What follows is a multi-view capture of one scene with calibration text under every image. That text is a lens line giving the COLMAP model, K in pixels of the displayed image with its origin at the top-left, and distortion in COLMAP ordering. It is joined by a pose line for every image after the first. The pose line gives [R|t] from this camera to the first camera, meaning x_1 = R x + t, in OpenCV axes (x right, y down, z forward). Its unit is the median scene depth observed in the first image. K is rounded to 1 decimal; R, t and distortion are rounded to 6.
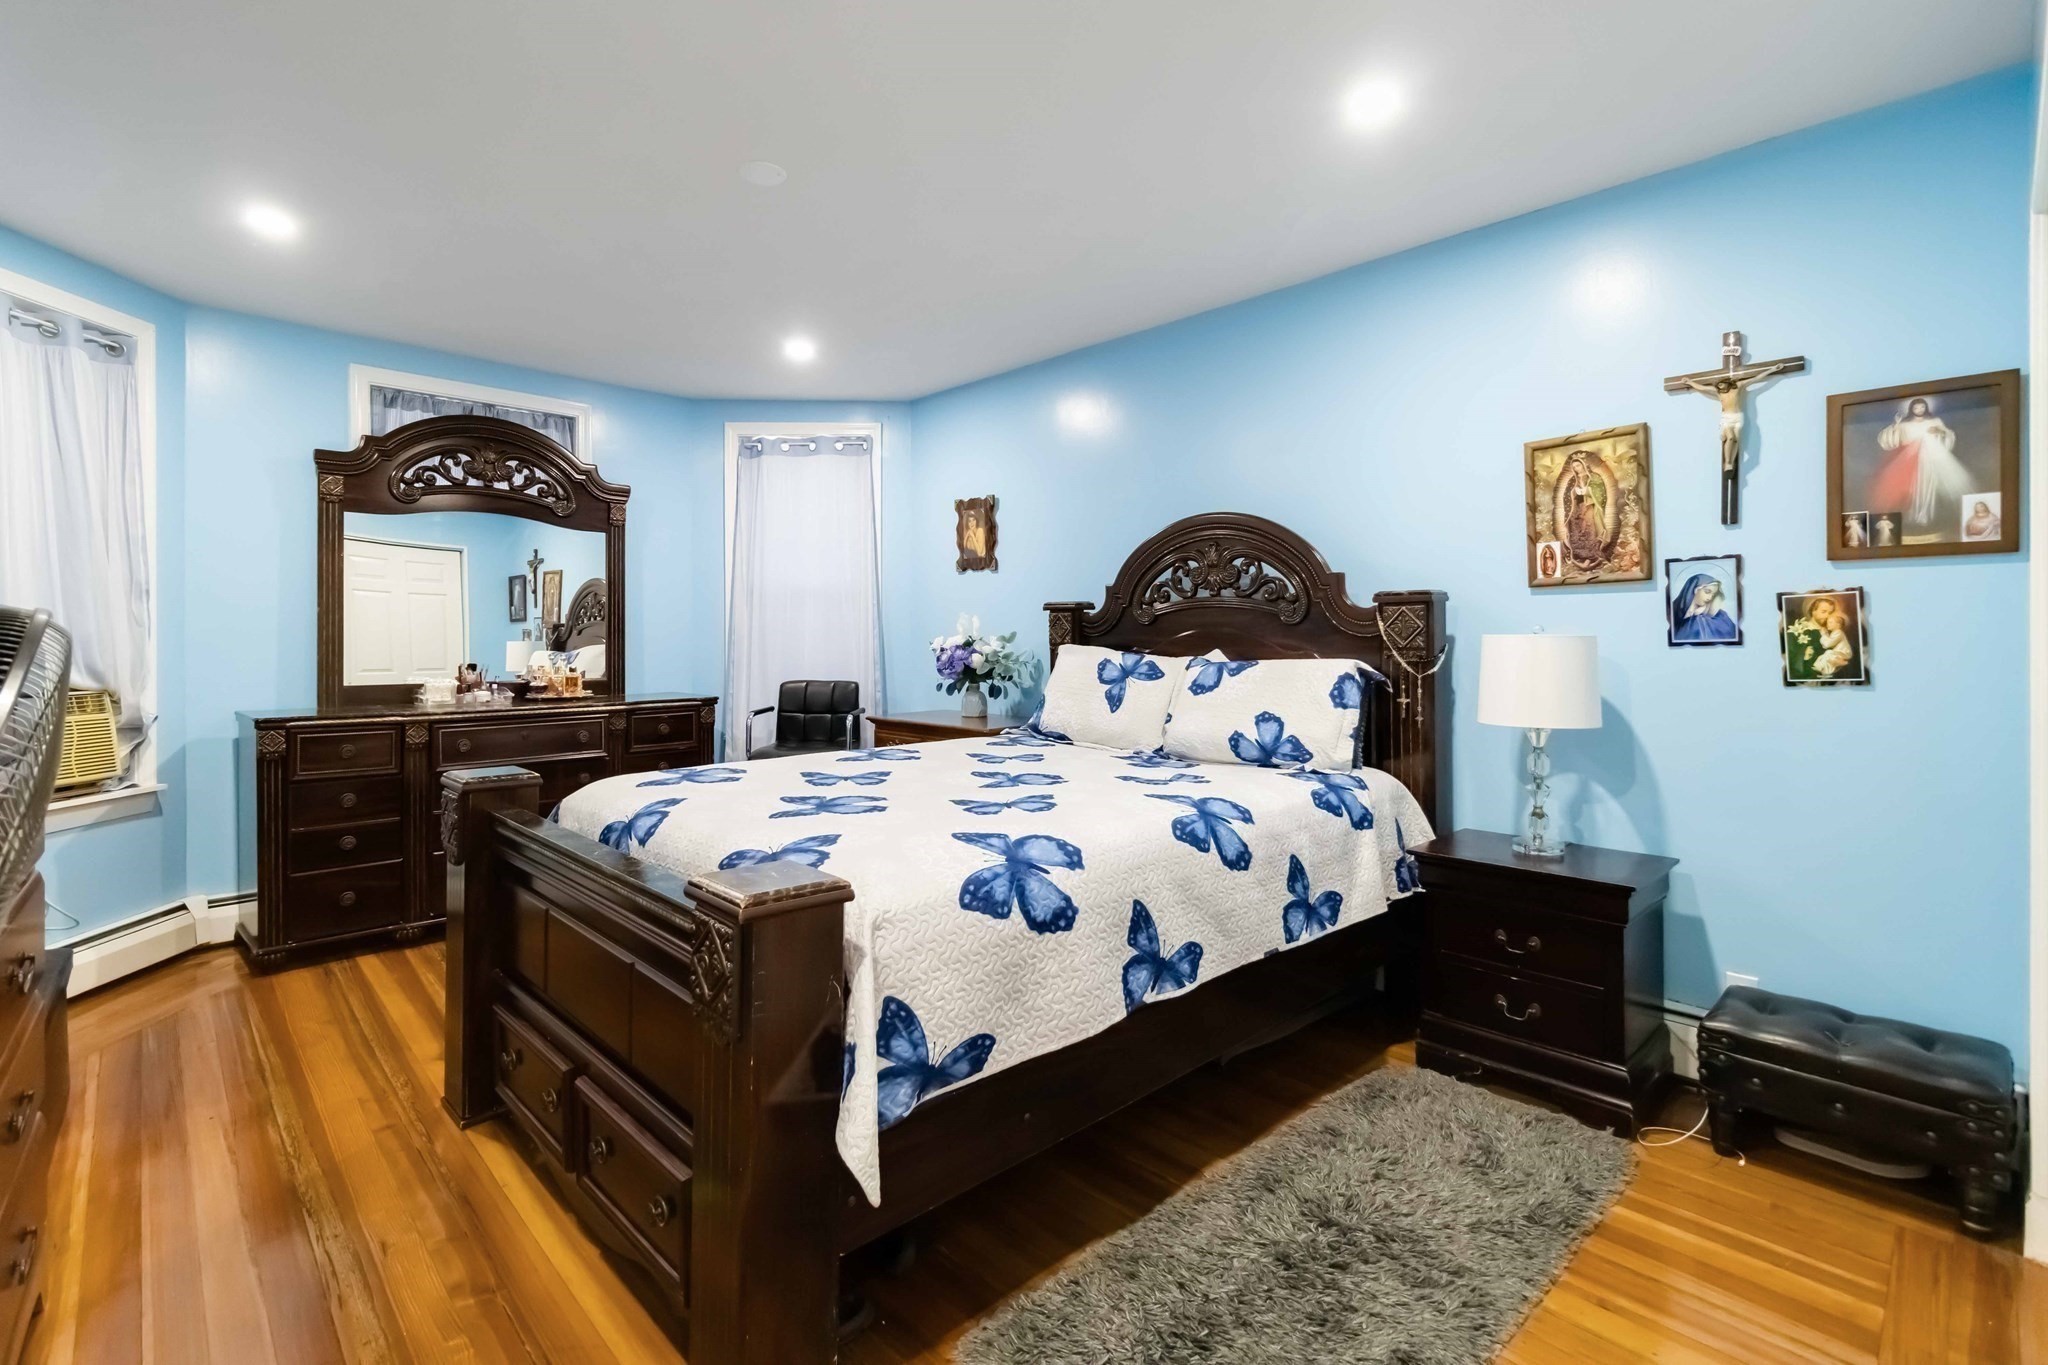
lens RADIAL K [[967.2, 0, 1065.9], [0, 967.2, 625.8], [0, 0, 1]] dist [-0.001768, 0.000360]
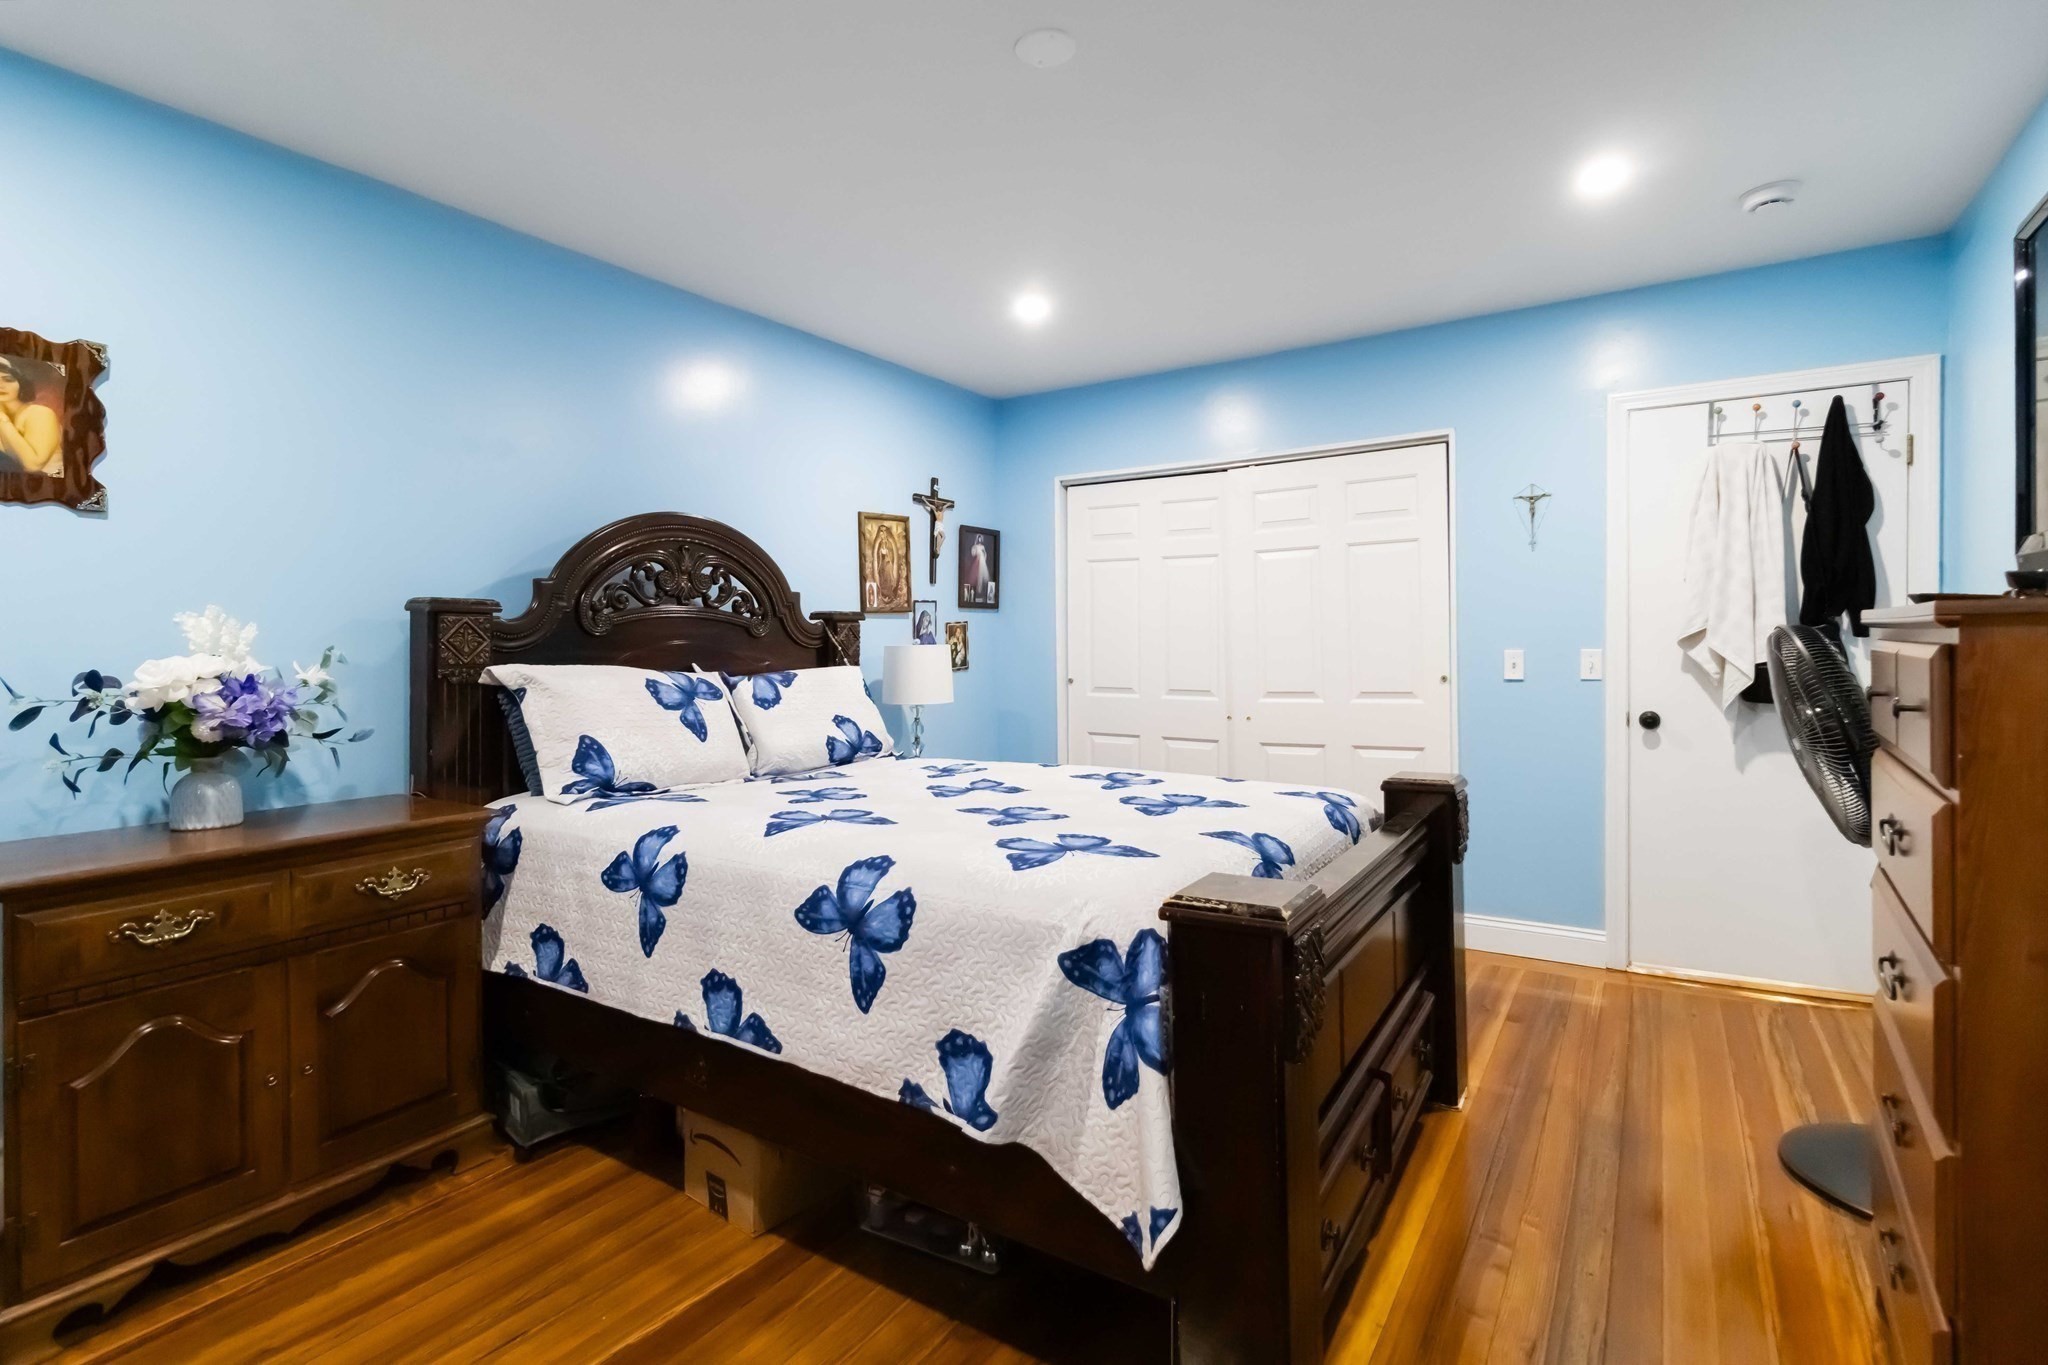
lens RADIAL K [[967.2, 0, 1020.3], [0, 967.2, 661.3], [0, 0, 1]] dist [-0.001768, 0.000360]
pose [[-0.229672, -0.008095, 0.973234, -1.018728], [0.012232, 0.999862, 0.011204, 0.019765], [-0.973191, 0.014478, -0.229541, 1.162956]]
